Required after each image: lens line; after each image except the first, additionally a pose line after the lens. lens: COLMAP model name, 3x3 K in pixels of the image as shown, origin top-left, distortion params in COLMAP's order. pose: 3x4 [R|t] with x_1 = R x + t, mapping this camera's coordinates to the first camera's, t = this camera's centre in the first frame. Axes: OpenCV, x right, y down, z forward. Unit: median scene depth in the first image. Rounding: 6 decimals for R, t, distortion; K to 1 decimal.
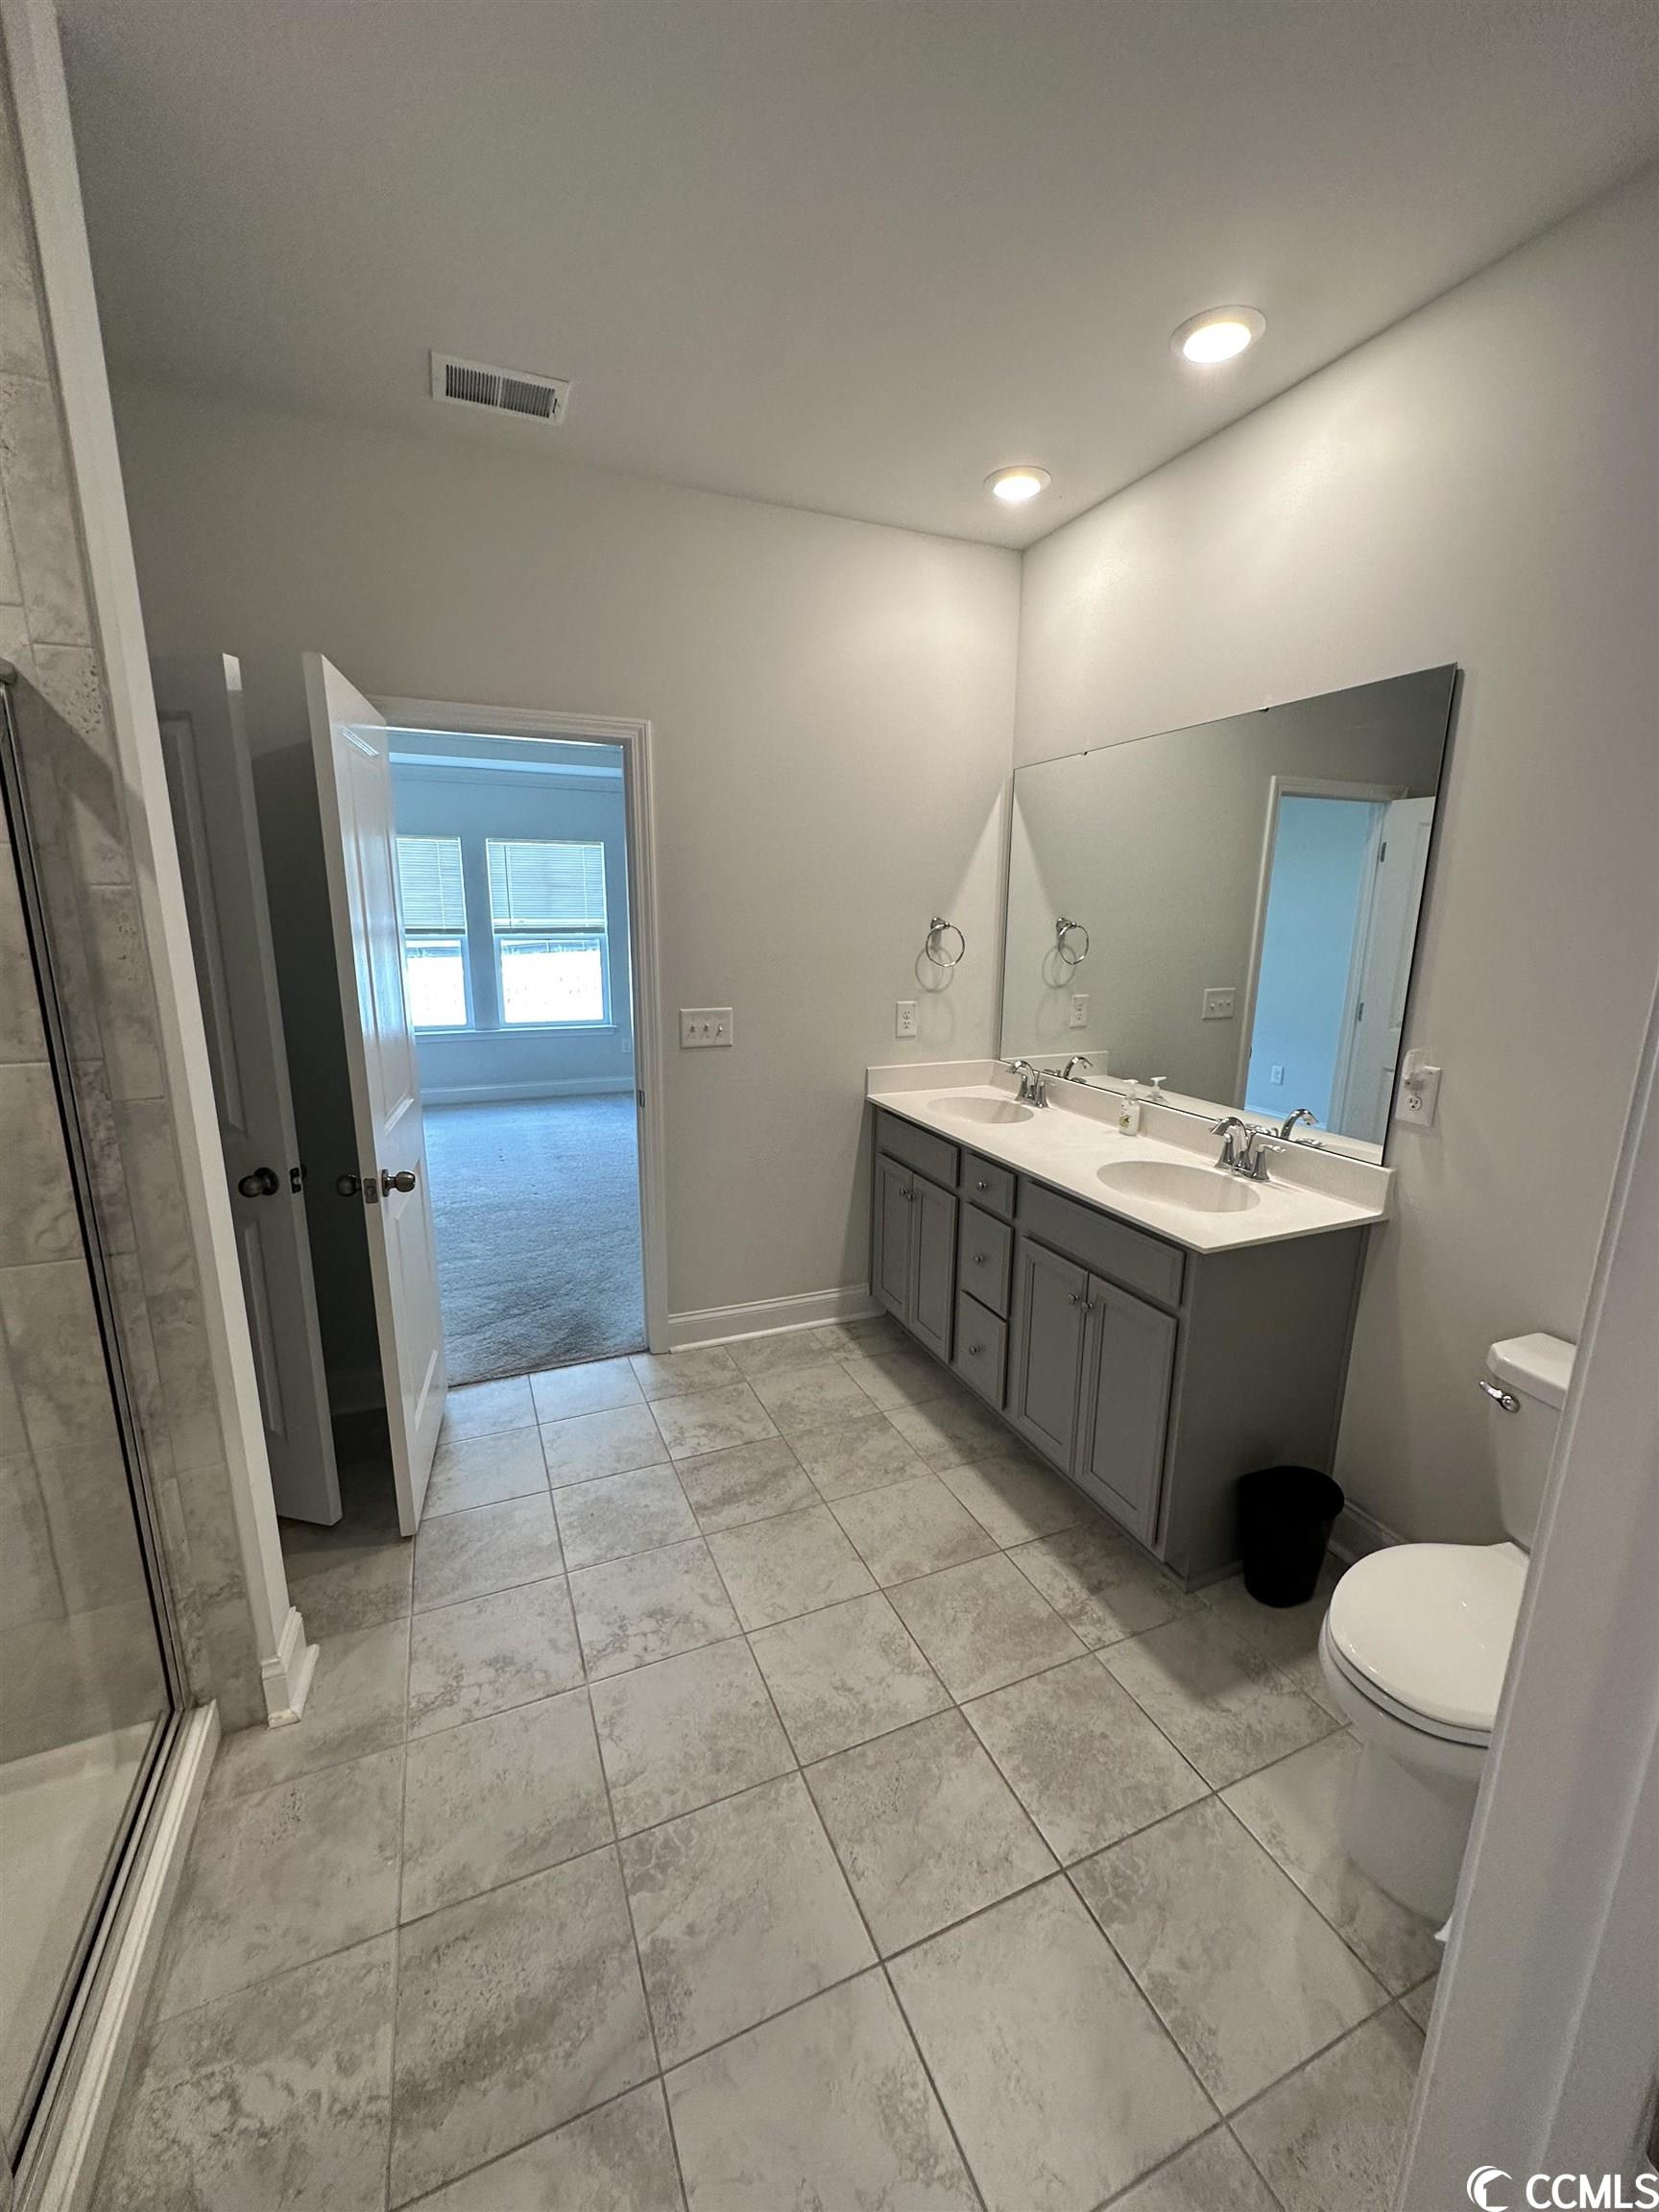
lens RADIAL K [[880.7, 0, 831.4], [0, 880.7, 1111.2], [0, 0, 1]] dist [-0.000177, 0.000730]
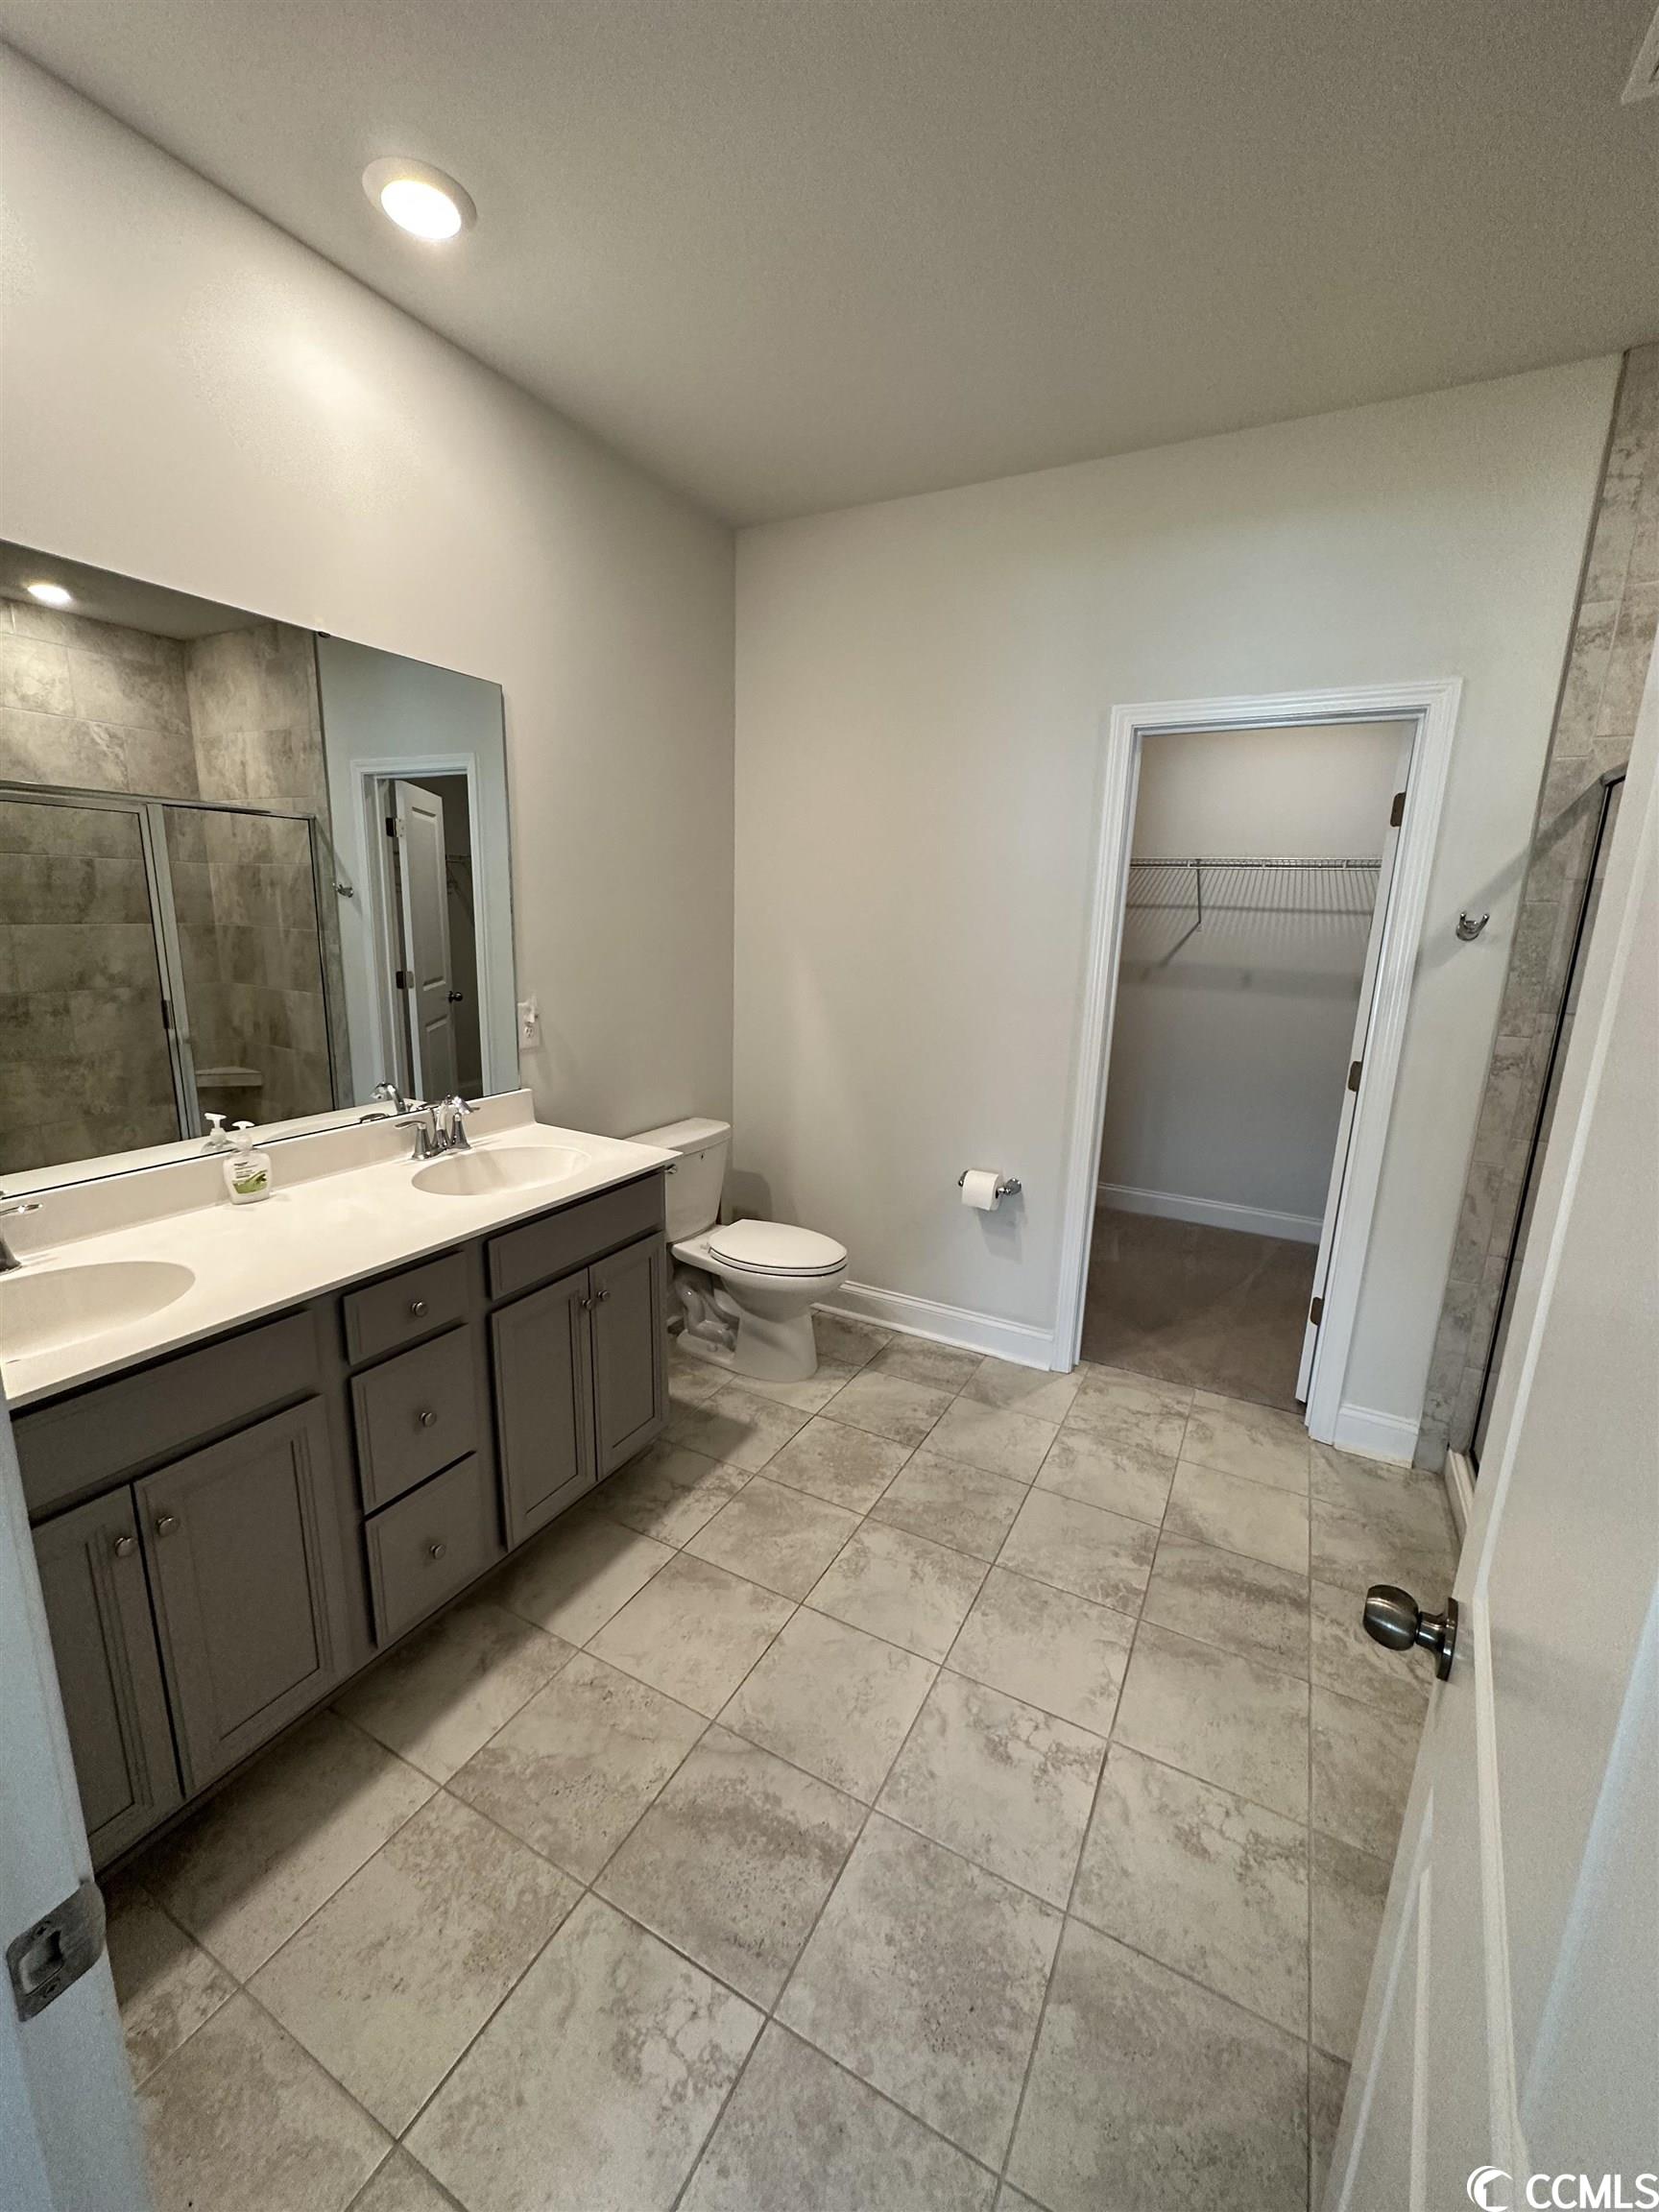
lens RADIAL K [[880.7, 0, 831.3], [0, 880.7, 1103.9], [0, 0, 1]] dist [-0.000177, 0.000730]
pose [[-0.622607, -0.195703, 0.757668, -0.667756], [0.140482, 0.924540, 0.354246, -0.333670], [-0.769821, 0.326995, -0.548133, 1.520383]]
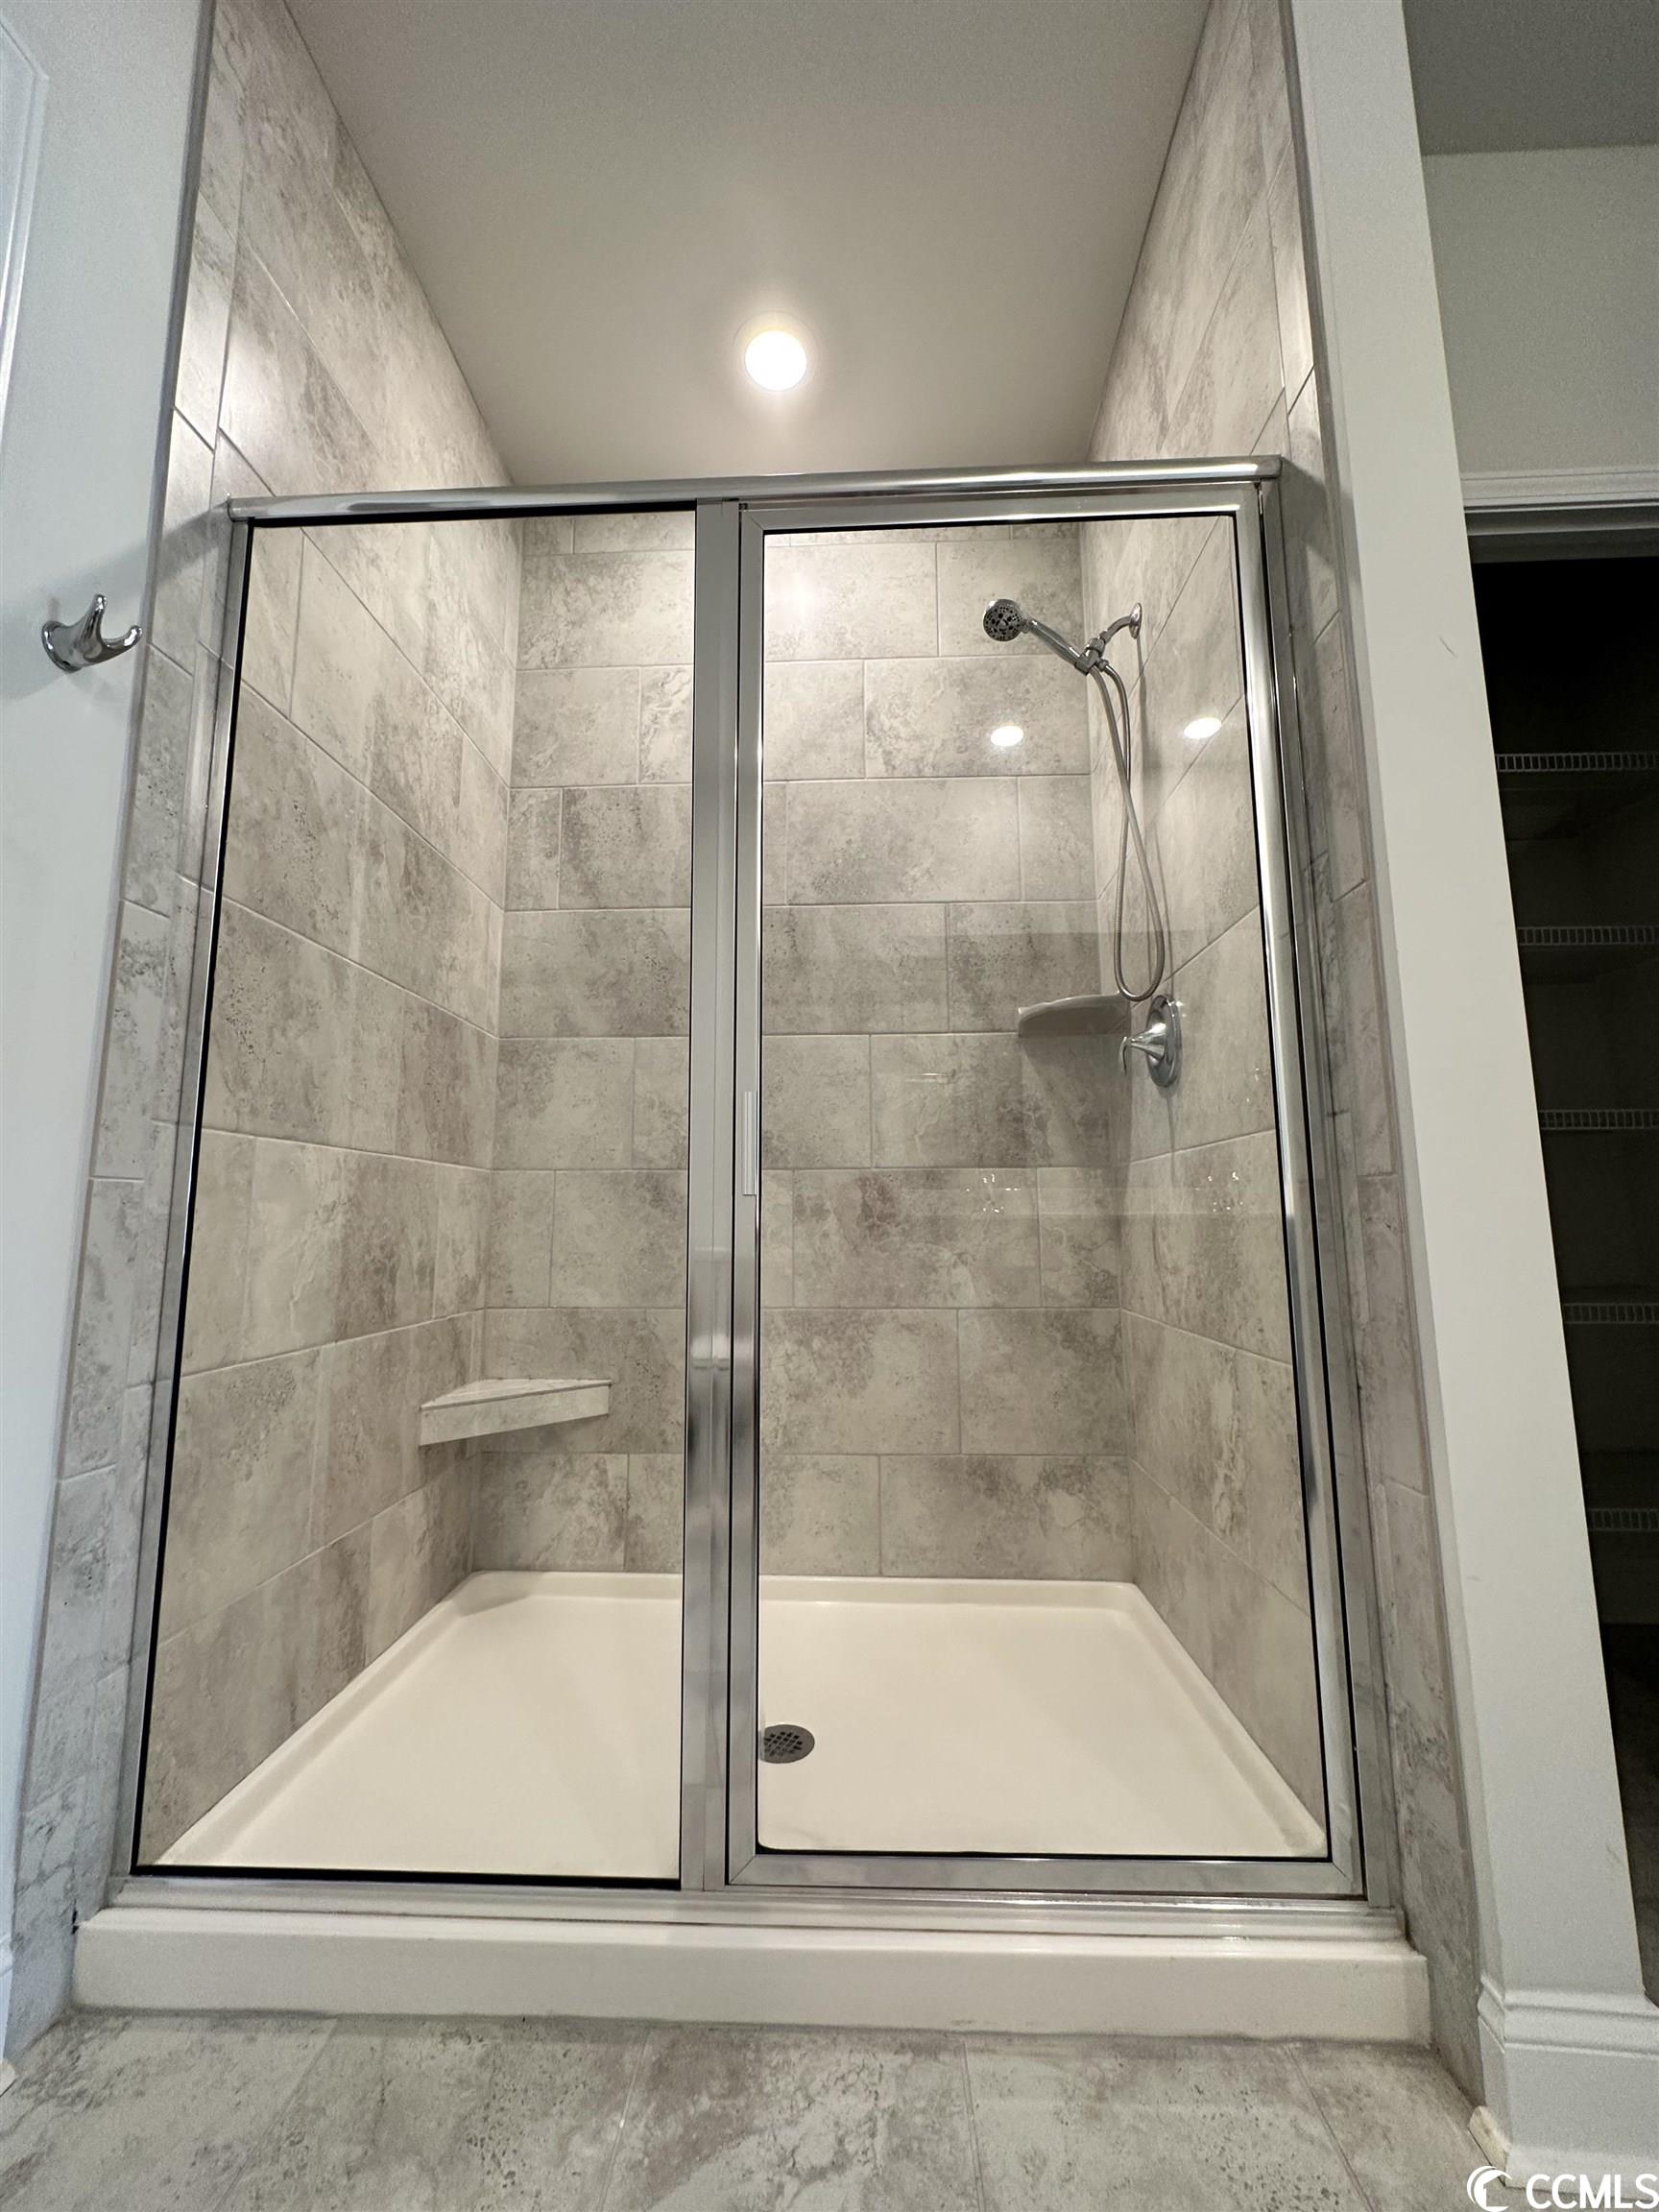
lens RADIAL K [[880.7, 0, 841.3], [0, 880.7, 1106.8], [0, 0, 1]] dist [-0.000177, 0.000730]
pose [[-0.421112, -0.129460, -0.897722, 0.026203], [-0.205626, 0.977617, -0.044524, 0.222968], [0.883393, 0.165845, -0.438307, 0.768161]]
